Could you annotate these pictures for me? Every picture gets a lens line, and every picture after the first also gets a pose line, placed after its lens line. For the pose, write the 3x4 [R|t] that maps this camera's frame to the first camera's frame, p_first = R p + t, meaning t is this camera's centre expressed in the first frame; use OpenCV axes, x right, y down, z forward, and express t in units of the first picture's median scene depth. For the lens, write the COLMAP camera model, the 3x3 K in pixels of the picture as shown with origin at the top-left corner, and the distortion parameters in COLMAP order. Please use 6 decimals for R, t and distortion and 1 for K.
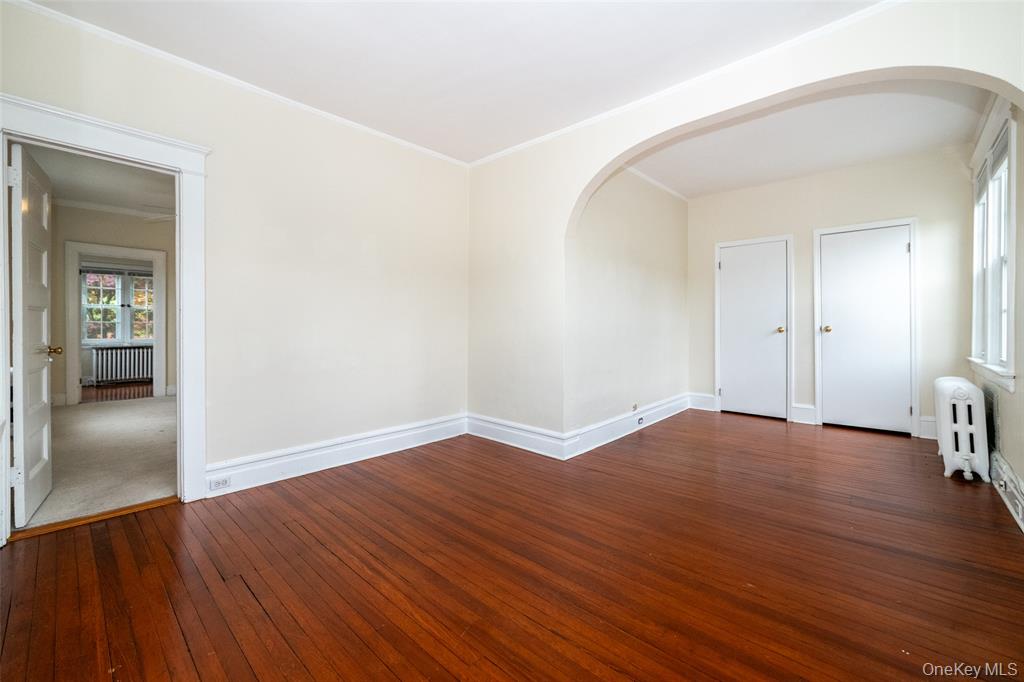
lens RADIAL K [[452.7, 0, 512.7], [0, 452.7, 332.5], [0, 0, 1]] dist [-0.001608, -0.000276]
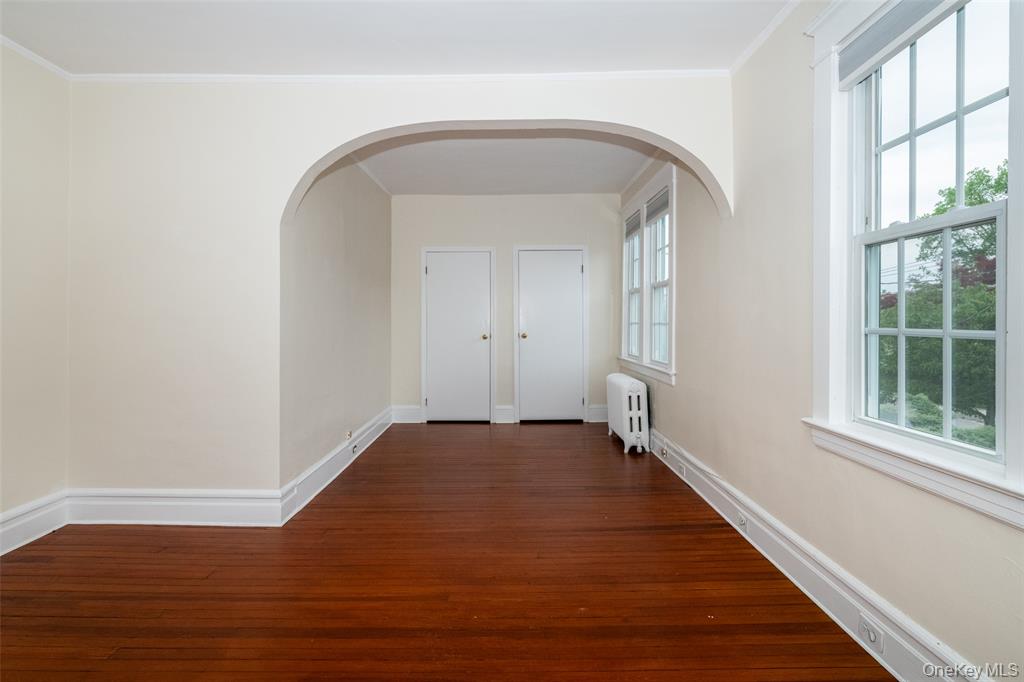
lens RADIAL K [[492.2, 0, 511.1], [0, 492.2, 318.3], [0, 0, 1]] dist [0.000285, 0.000022]
pose [[0.717942, -0.006851, 0.696069, -0.186231], [0.020503, 0.999726, -0.011307, -0.041021], [-0.695801, 0.022390, 0.717886, 0.171850]]
